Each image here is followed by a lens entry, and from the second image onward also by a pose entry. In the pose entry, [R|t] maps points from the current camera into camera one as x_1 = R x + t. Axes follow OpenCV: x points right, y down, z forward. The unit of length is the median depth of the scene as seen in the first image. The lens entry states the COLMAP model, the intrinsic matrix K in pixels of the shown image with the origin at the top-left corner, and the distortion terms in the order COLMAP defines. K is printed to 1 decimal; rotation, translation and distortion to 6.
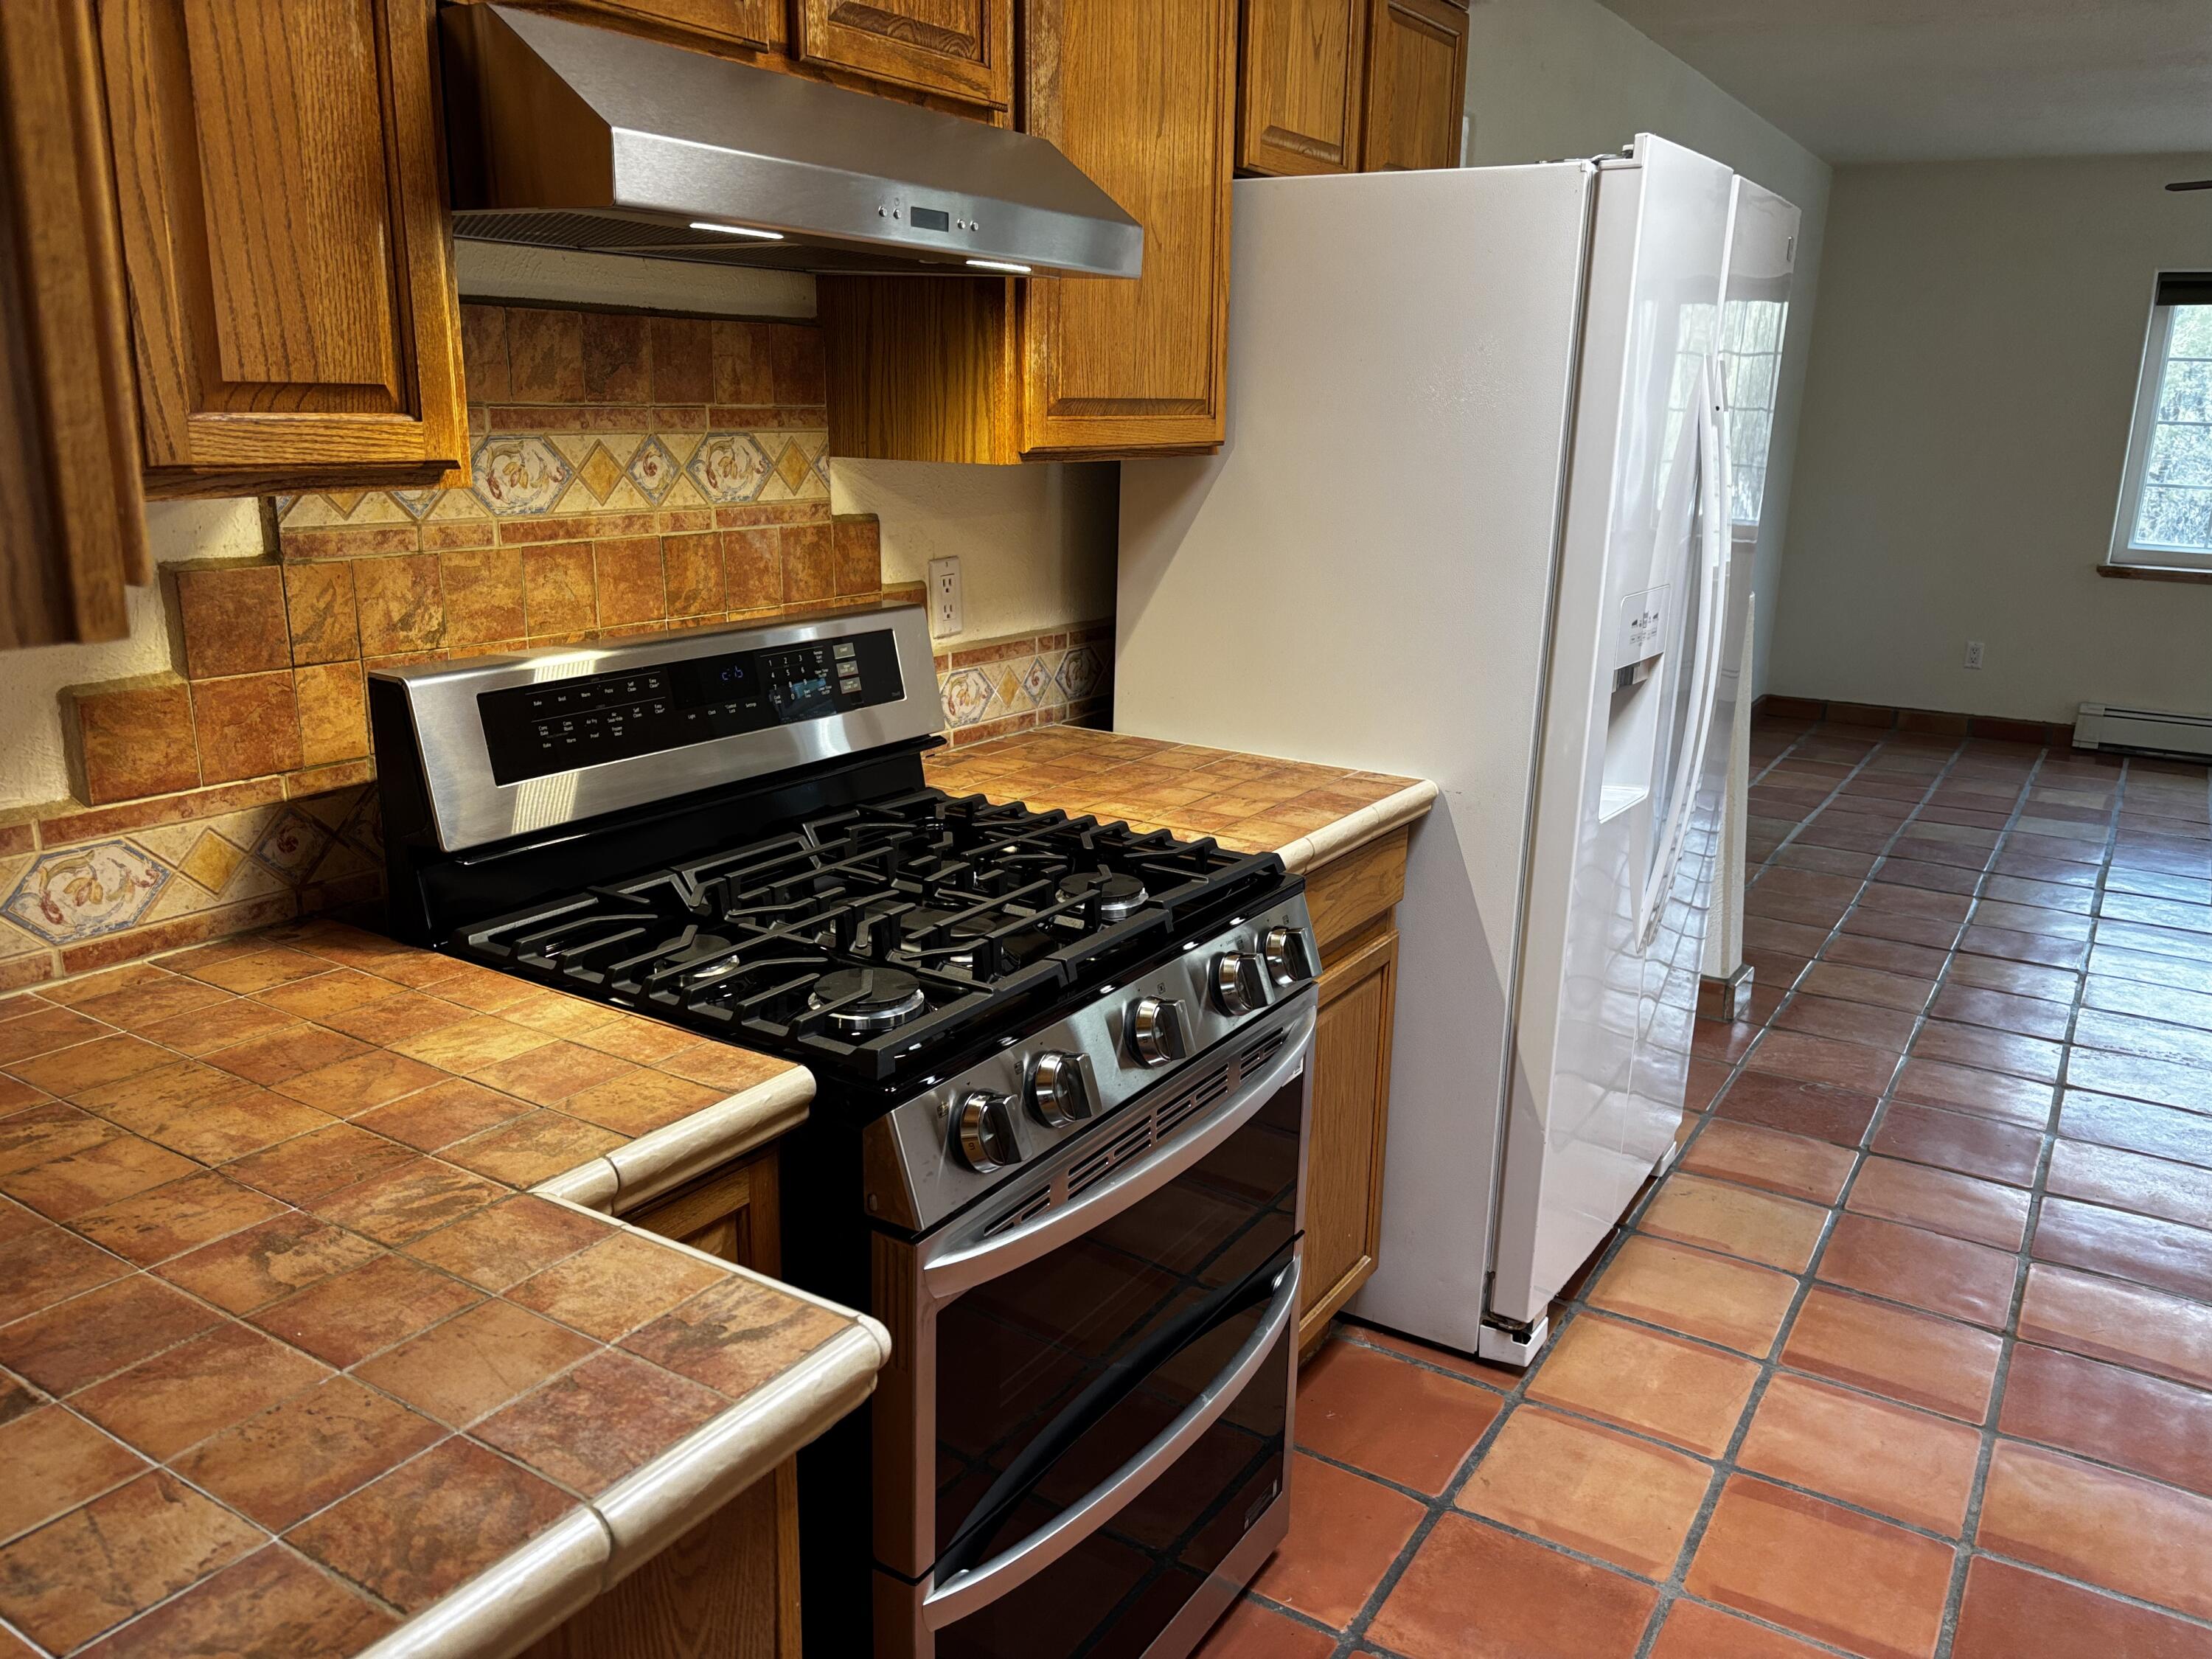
lens RADIAL K [[1671.0, 0, 1112.1], [0, 1671.0, 833.4], [0, 0, 1]] dist [0.054076, -0.058372]
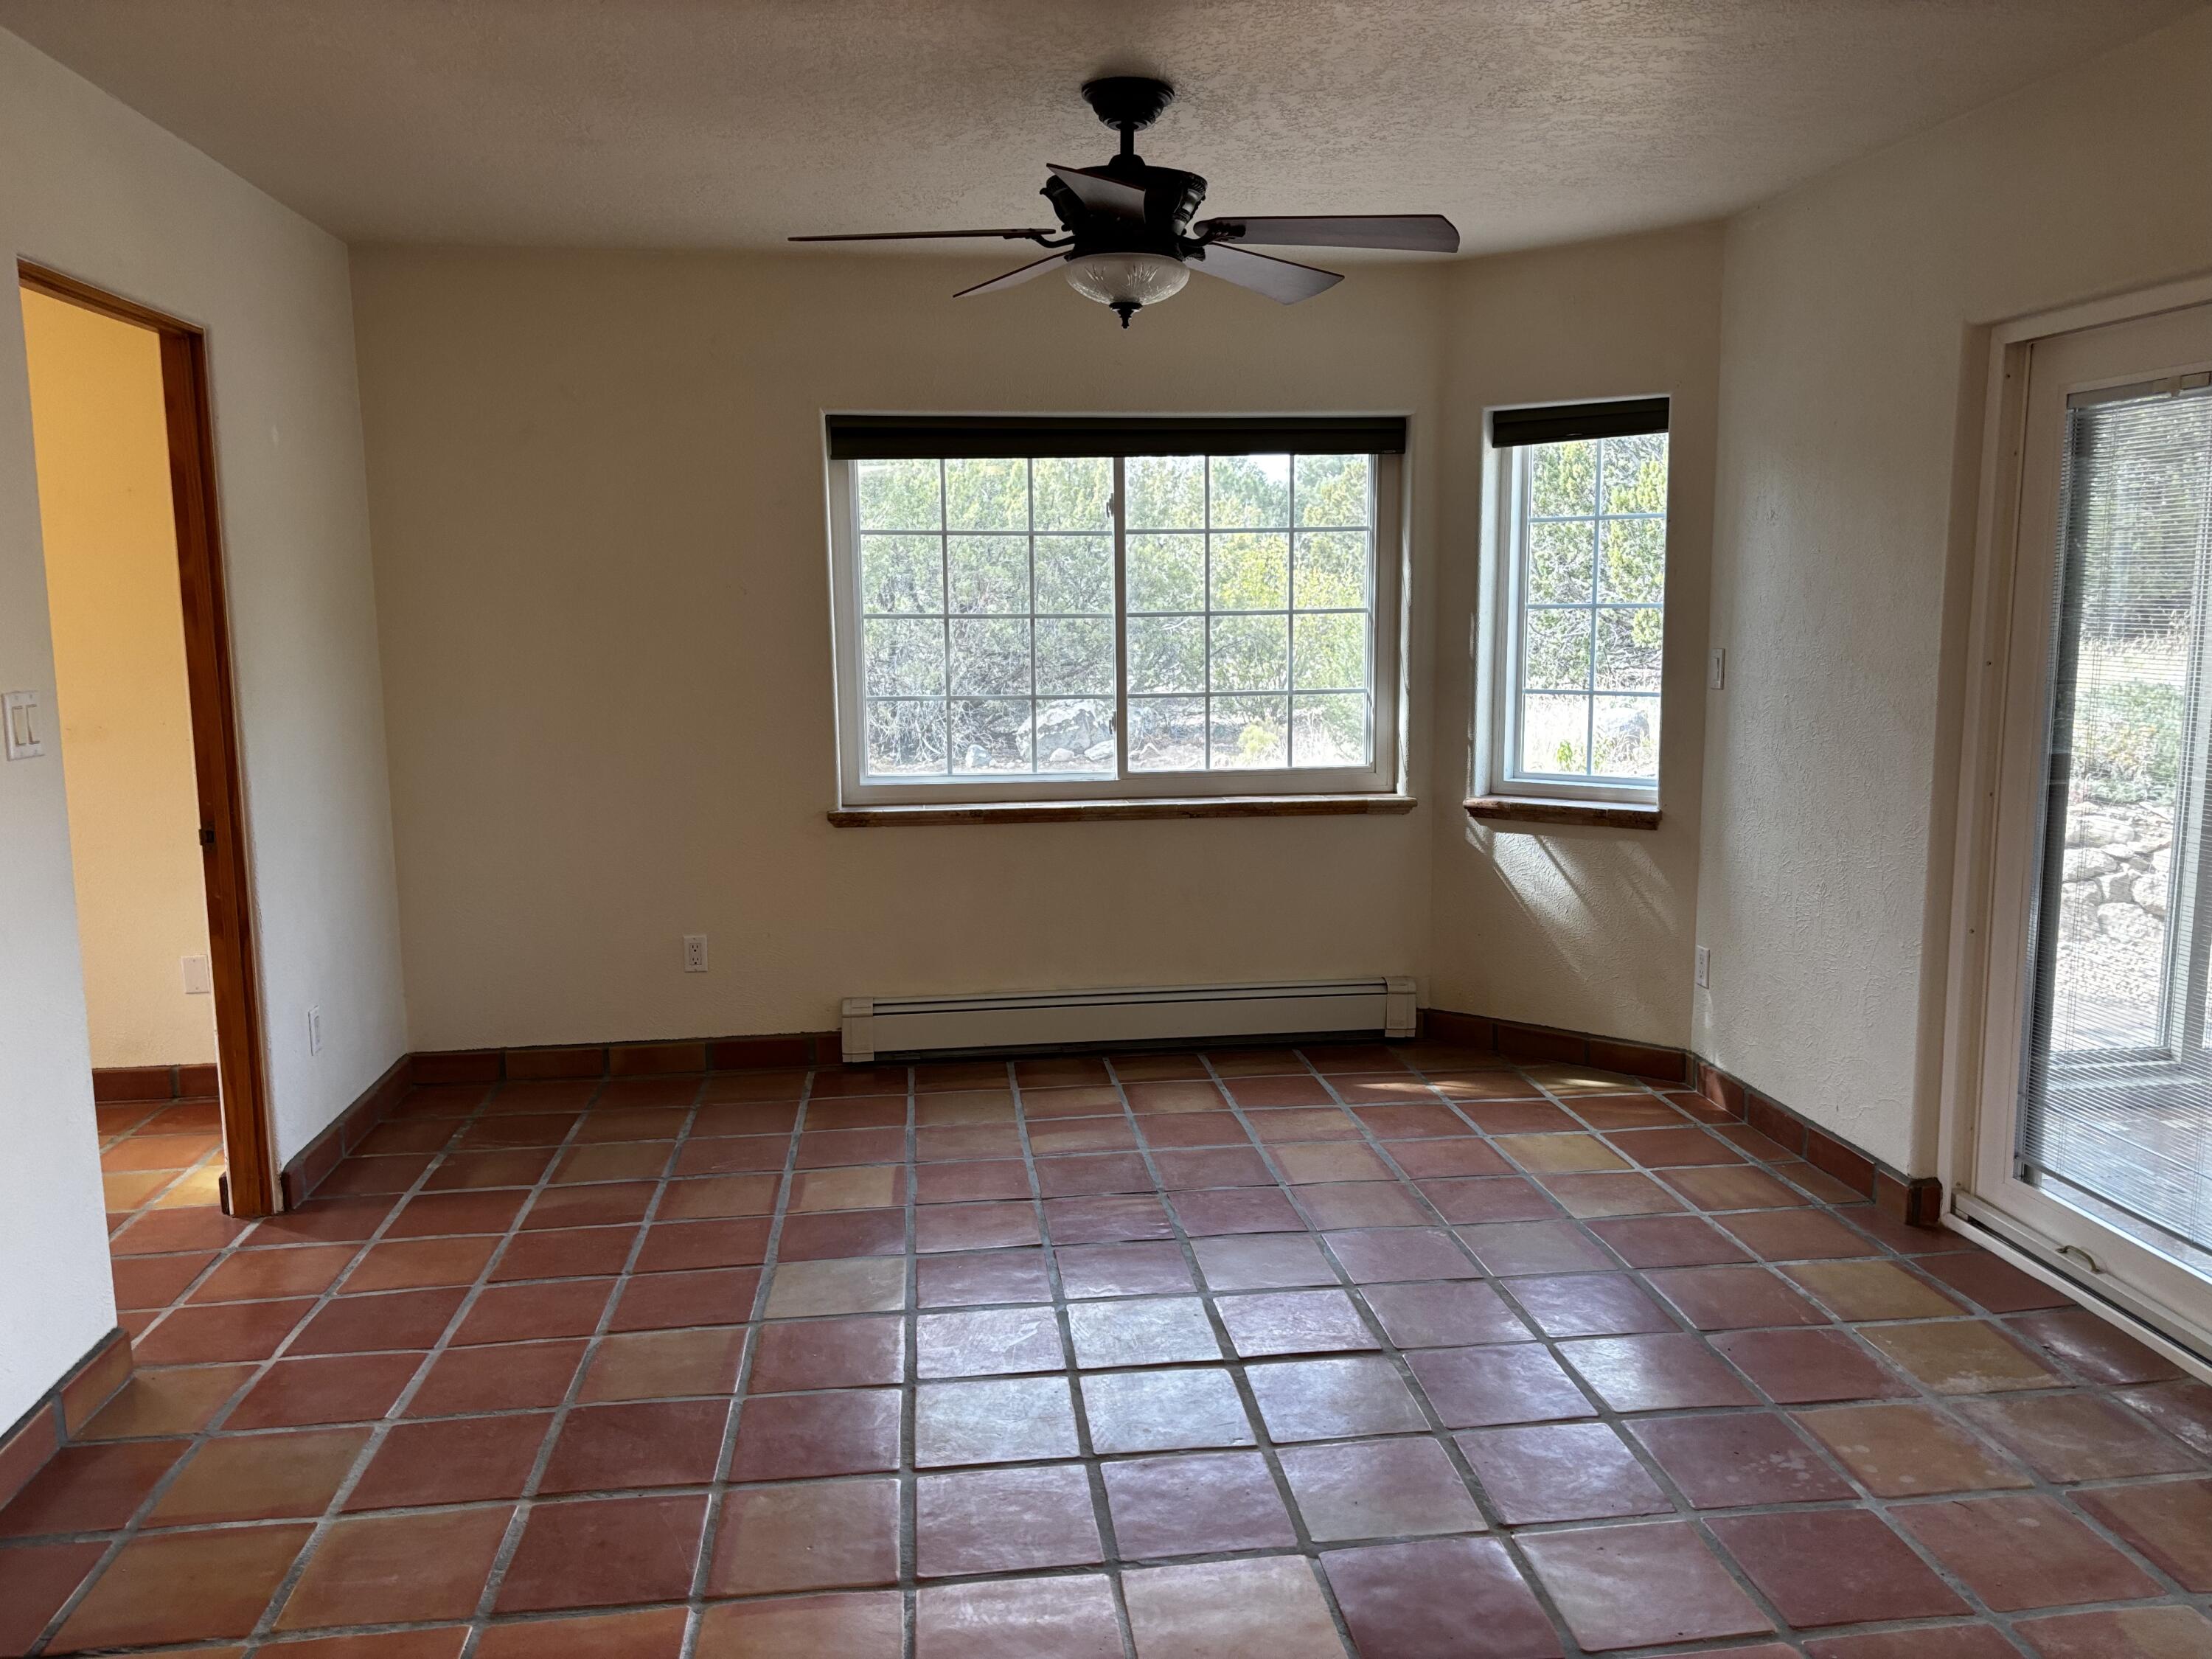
lens RADIAL K [[1671.0, 0, 1126.5], [0, 1671.0, 848.8], [0, 0, 1]] dist [0.054076, -0.058372]
pose [[0.775159, -0.125410, 0.619193, 0.671659], [0.187727, 0.981554, -0.036211, -0.262798], [-0.603230, 0.144308, 0.784403, 1.034453]]
